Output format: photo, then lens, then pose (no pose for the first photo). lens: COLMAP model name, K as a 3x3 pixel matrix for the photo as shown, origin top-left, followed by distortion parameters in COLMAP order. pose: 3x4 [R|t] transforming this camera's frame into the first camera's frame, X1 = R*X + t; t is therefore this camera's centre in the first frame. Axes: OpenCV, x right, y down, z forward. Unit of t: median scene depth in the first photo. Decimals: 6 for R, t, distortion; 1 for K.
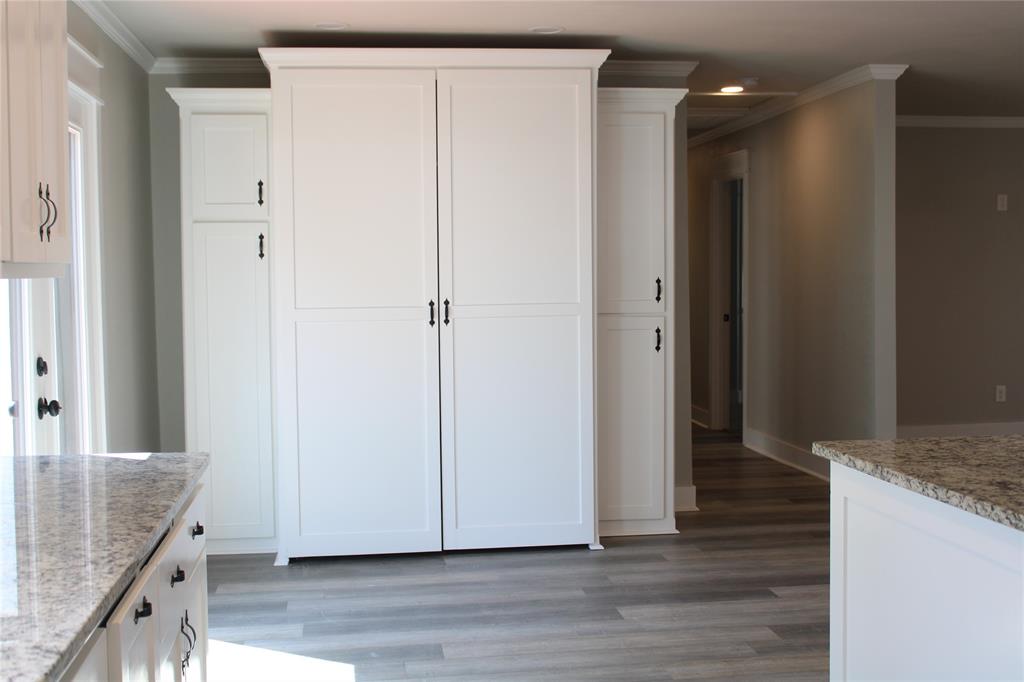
lens RADIAL K [[1261.9, 0, 513.1], [0, 1261.9, 326.4], [0, 0, 1]] dist [-0.058865, 0.019642]
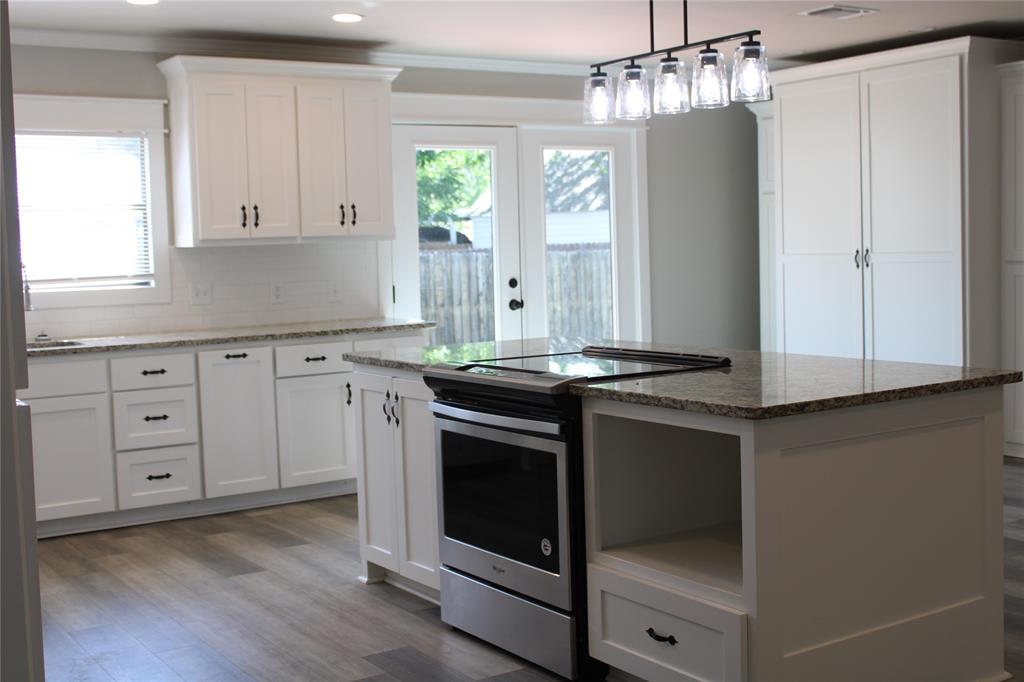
lens RADIAL K [[1261.9, 0, 513.1], [0, 1261.9, 326.4], [0, 0, 1]] dist [-0.058865, 0.019642]
pose [[0.427601, 0.060709, -0.901927, 0.903855], [-0.017374, 0.998110, 0.058947, -0.010510], [0.903801, -0.009536, 0.427848, 0.108787]]
